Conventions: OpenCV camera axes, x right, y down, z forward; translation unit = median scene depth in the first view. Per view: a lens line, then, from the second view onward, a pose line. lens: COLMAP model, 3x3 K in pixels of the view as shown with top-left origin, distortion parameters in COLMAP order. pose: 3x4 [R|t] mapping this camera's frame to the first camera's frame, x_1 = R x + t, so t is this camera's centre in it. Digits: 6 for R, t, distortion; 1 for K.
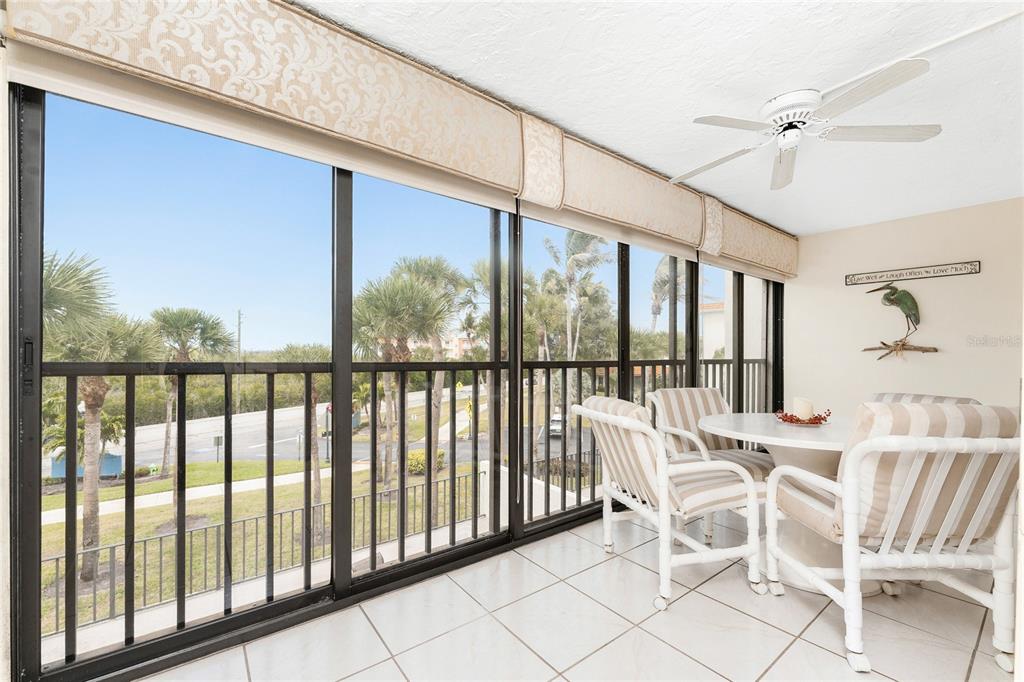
lens RADIAL K [[422.5, 0, 514.5], [0, 422.5, 339.0], [0, 0, 1]] dist [-0.011154, -0.000208]
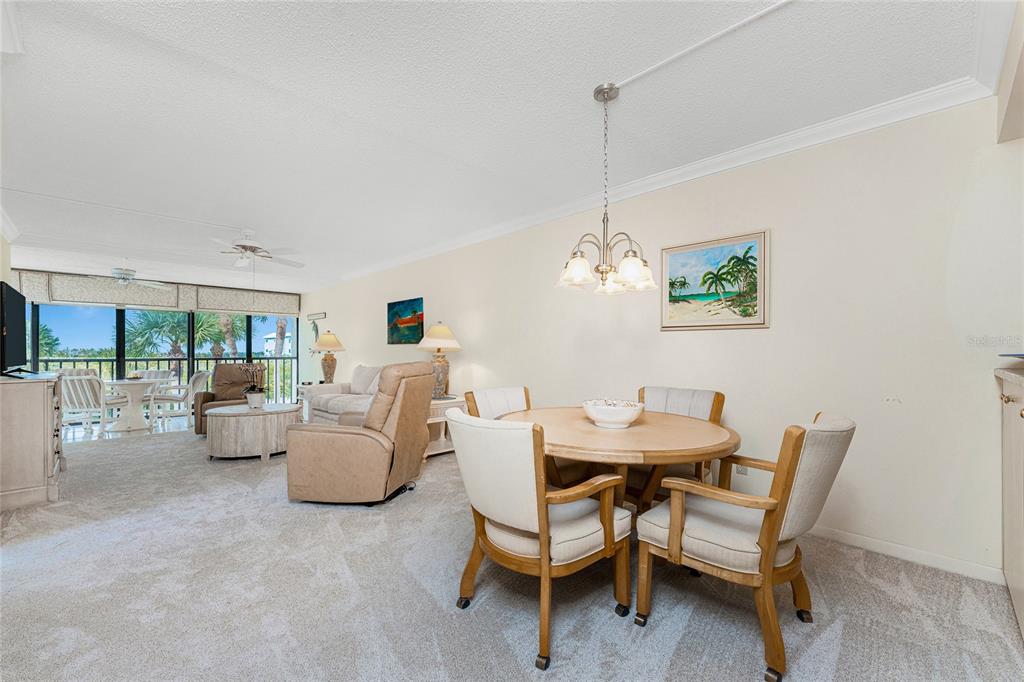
lens RADIAL K [[422.5, 0, 505.1], [0, 422.5, 348.3], [0, 0, 1]] dist [-0.011154, -0.000208]
pose [[0.992686, -0.005263, 0.120607, 1.379659], [0.001534, 0.999519, 0.030990, -0.050436], [-0.120713, -0.030578, 0.992216, -1.031196]]
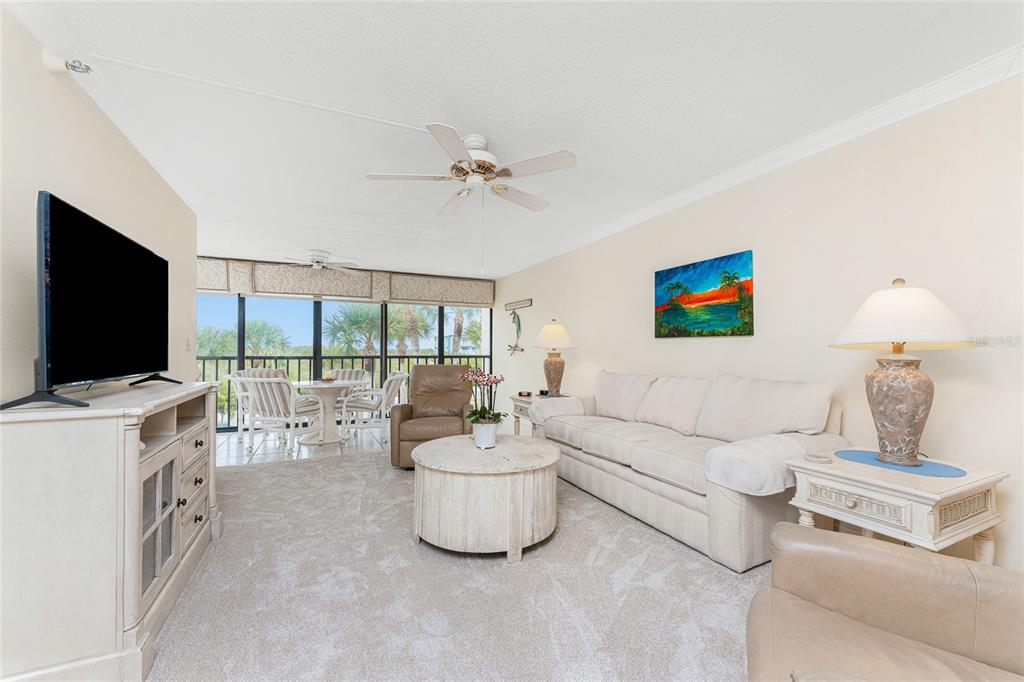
lens RADIAL K [[422.5, 0, 514.9], [0, 422.5, 343.3], [0, 0, 1]] dist [-0.011154, -0.000208]
pose [[0.977474, -0.004365, -0.211012, 1.092179], [0.009315, 0.999704, 0.022467, -0.034151], [0.210851, -0.023926, 0.977225, -0.554862]]
